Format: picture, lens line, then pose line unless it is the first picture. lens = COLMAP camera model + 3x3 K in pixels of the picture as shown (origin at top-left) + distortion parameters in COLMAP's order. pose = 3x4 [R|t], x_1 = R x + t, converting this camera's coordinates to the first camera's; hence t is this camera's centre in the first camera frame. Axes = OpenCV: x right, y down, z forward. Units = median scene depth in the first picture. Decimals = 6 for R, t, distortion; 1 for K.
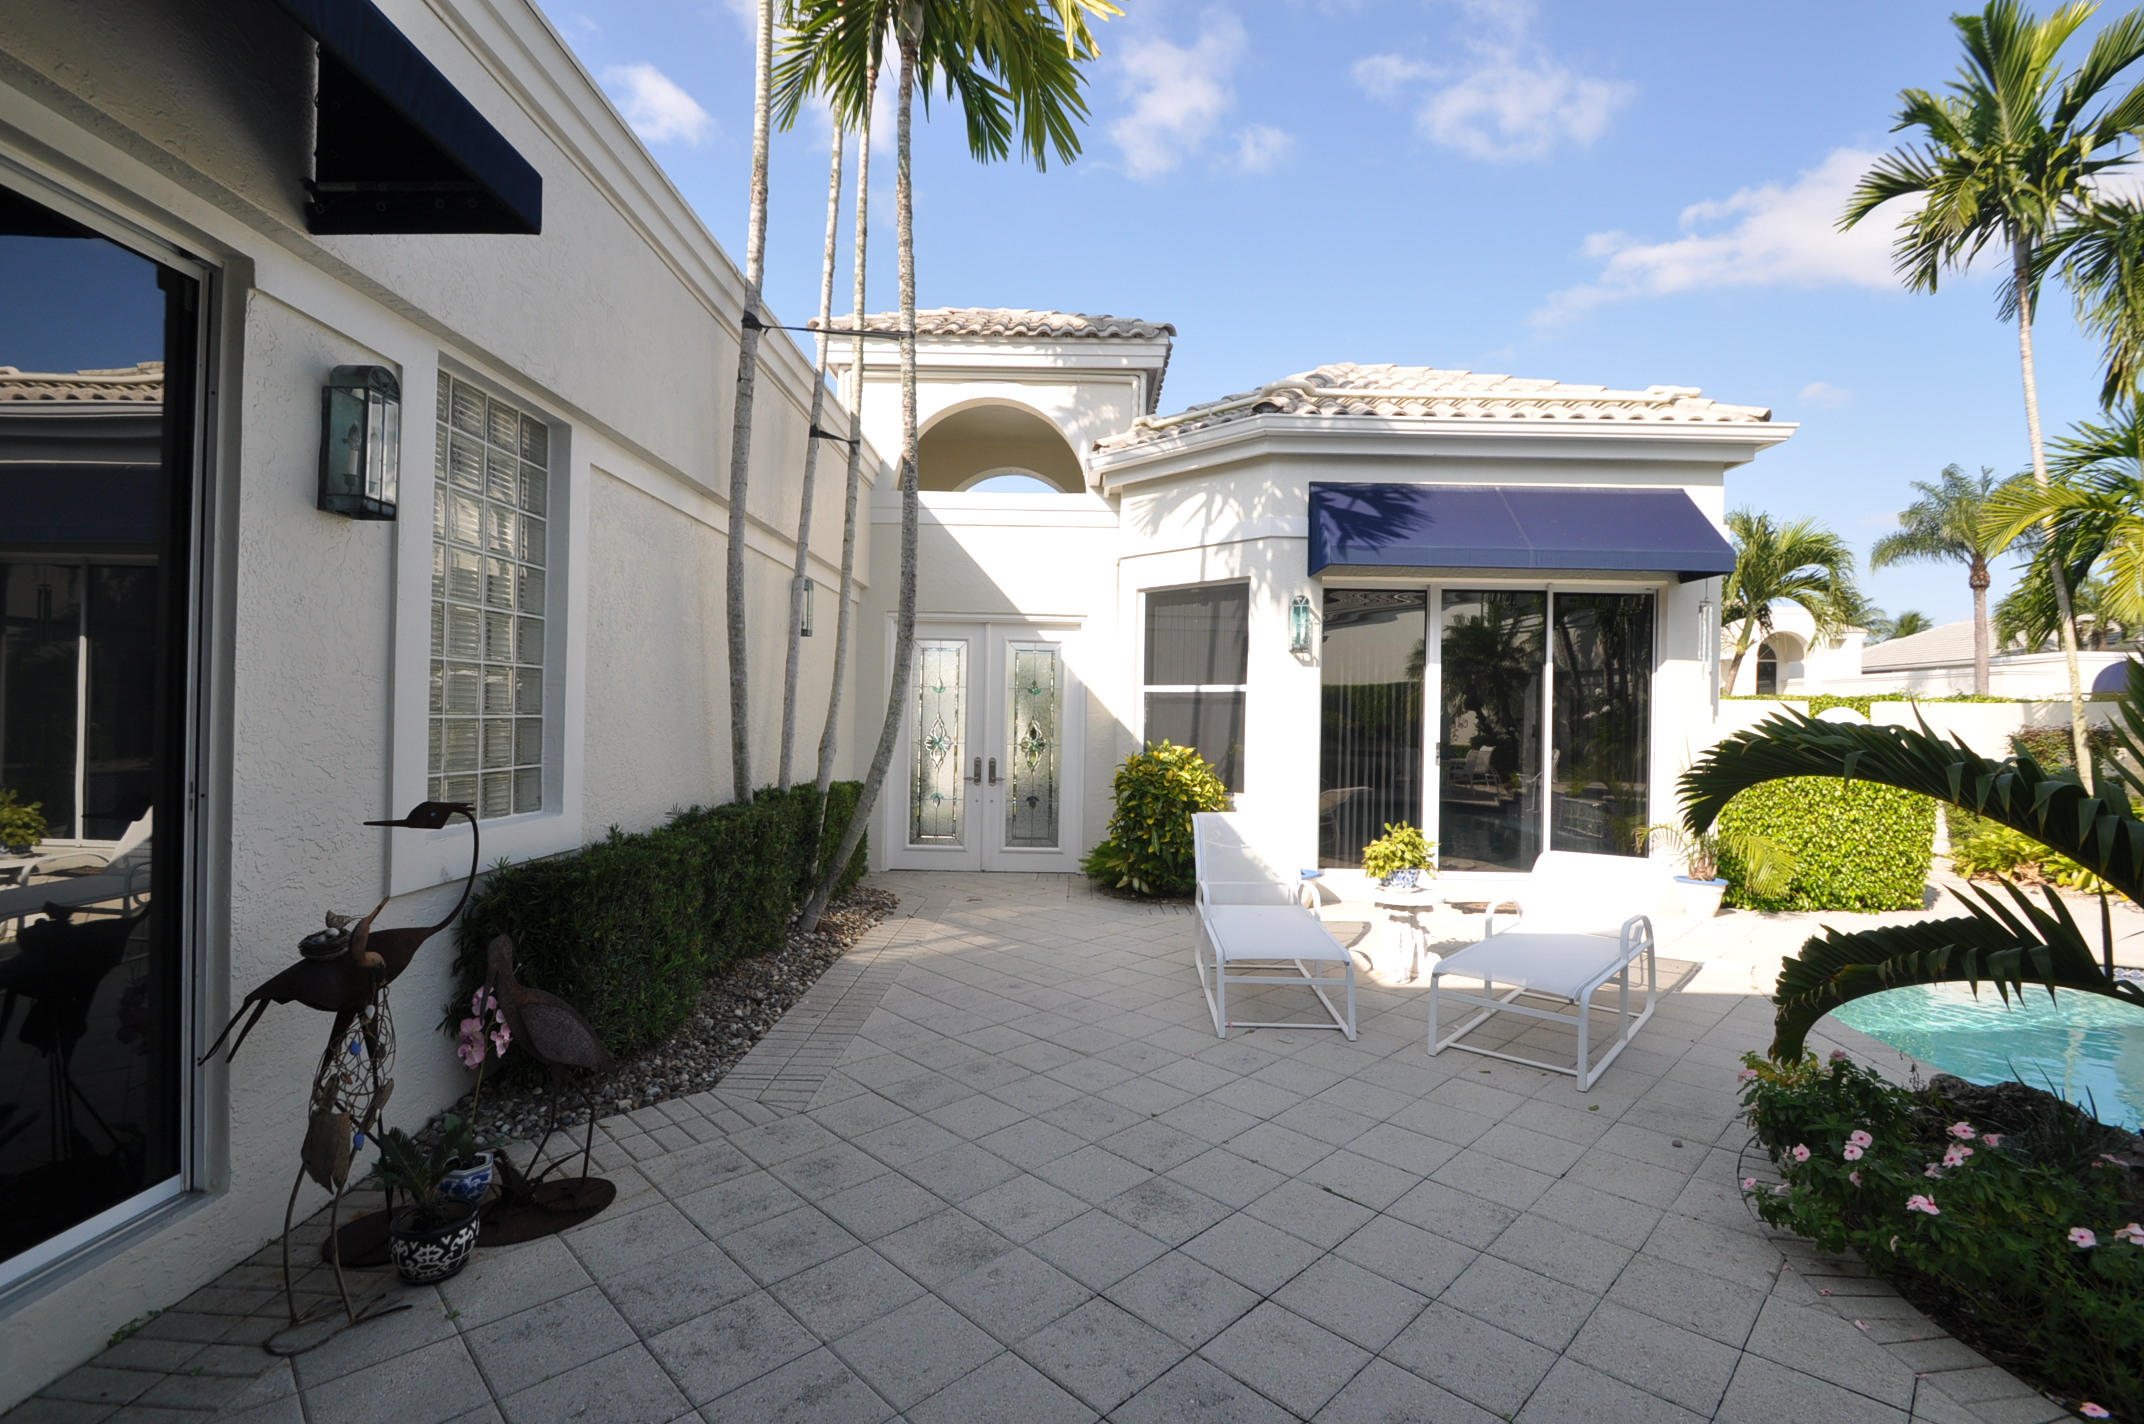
lens RADIAL K [[940.9, 0, 1072.0], [0, 940.9, 712.0], [0, 0, 1]] dist [0.013014, -0.016033]
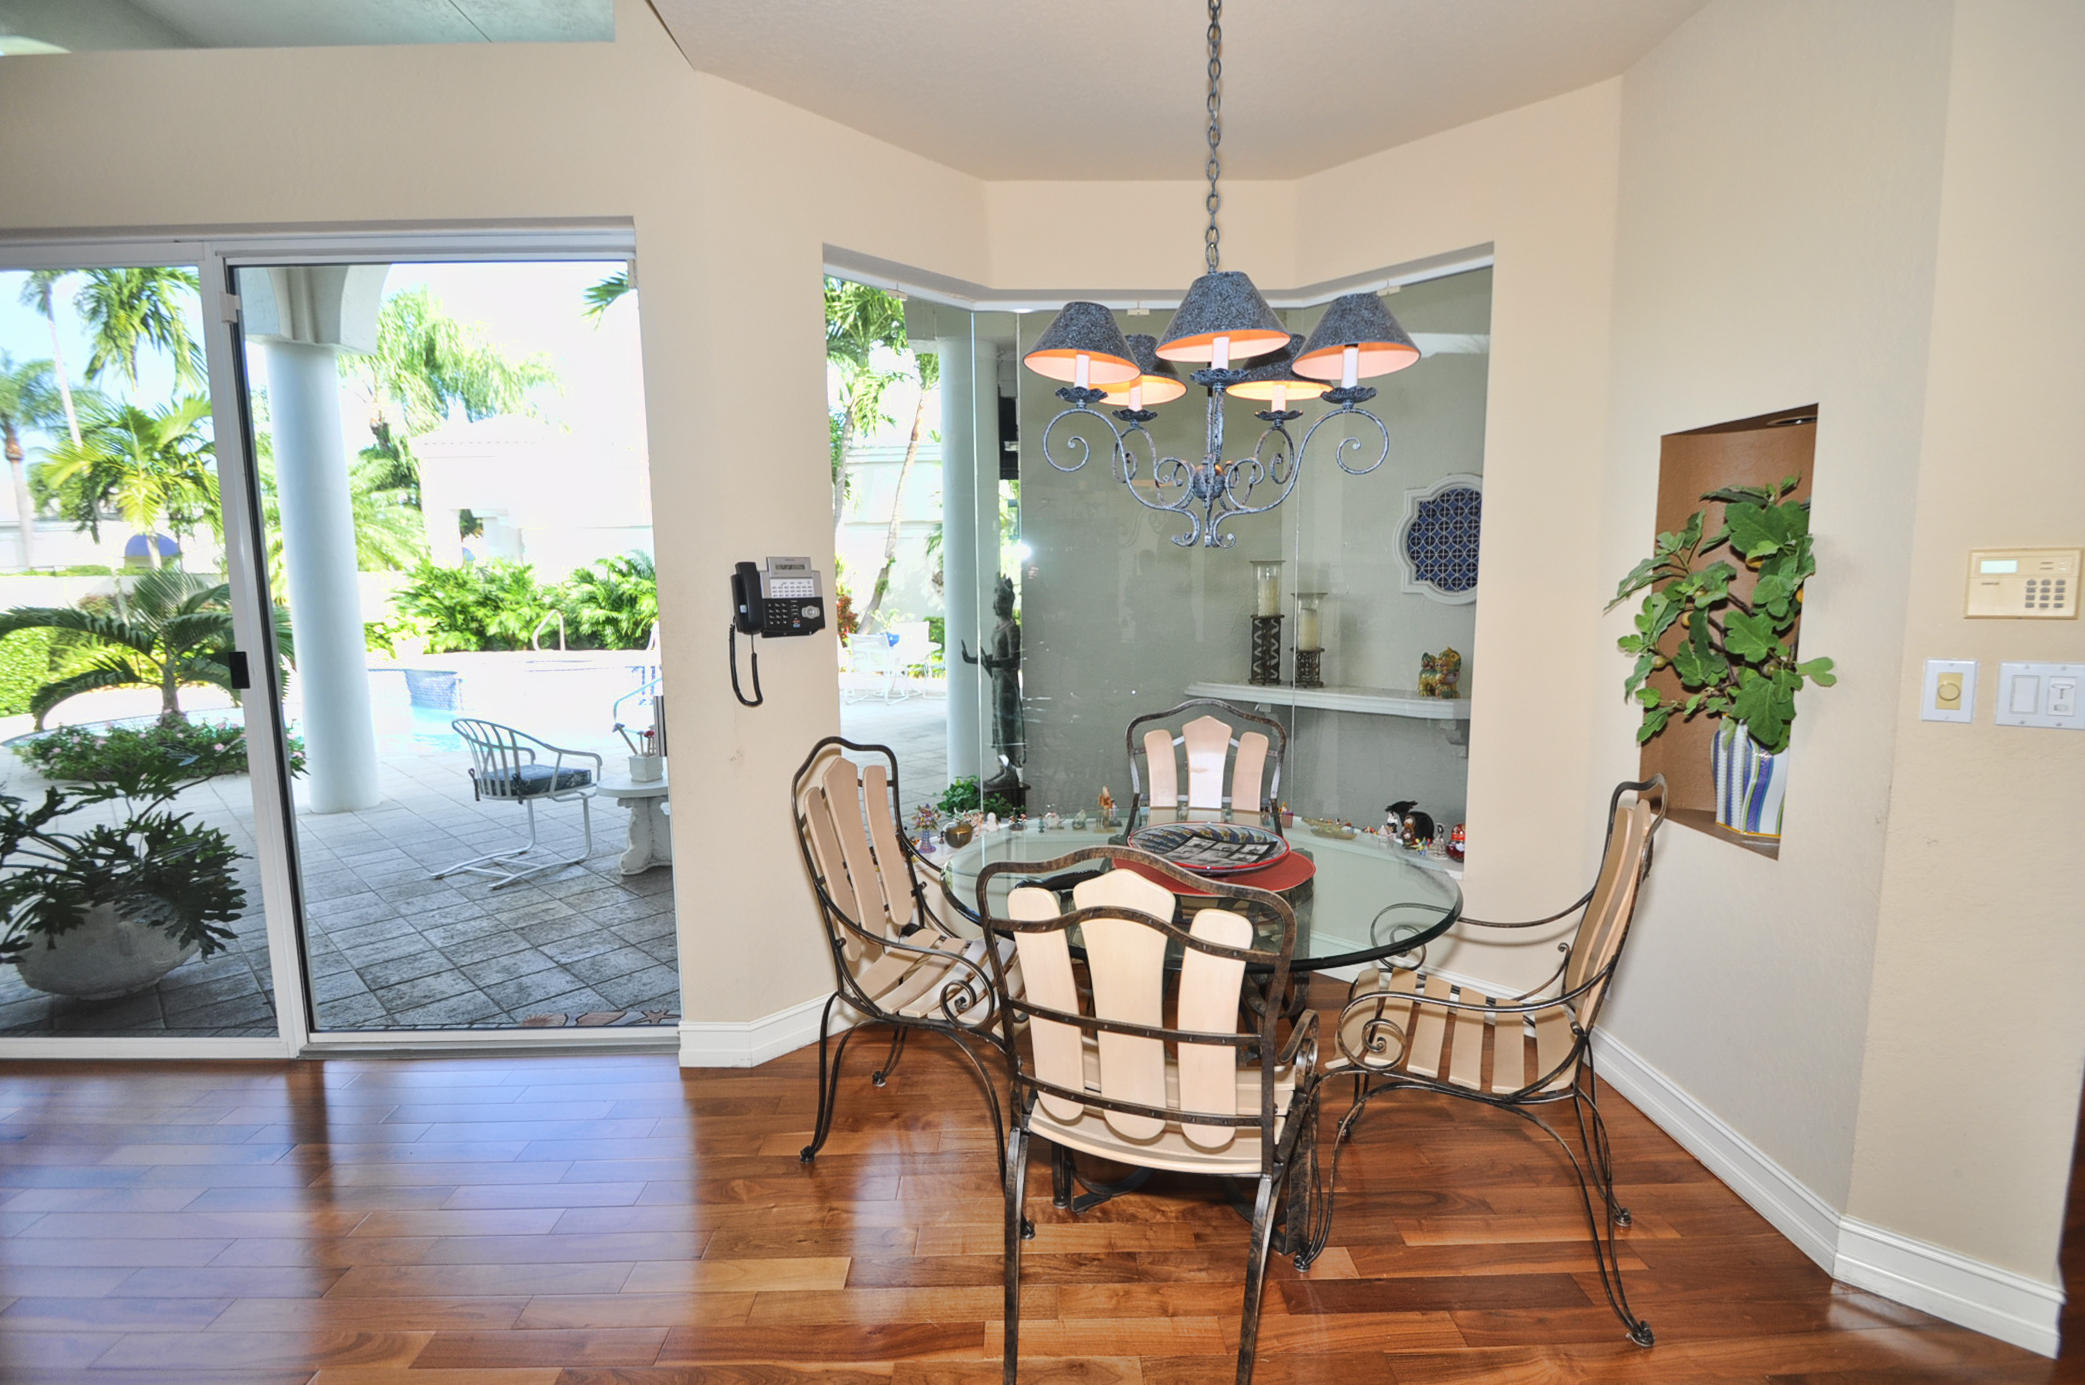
lens RADIAL K [[943.5, 0, 1044.2], [0, 943.5, 696.1], [0, 0, 1]] dist [0.015300, -0.017486]
pose [[-0.027189, -0.146805, 0.988792, -0.666155], [0.006713, 0.989108, 0.147037, -0.039898], [-0.999608, 0.010636, -0.025907, -0.616927]]
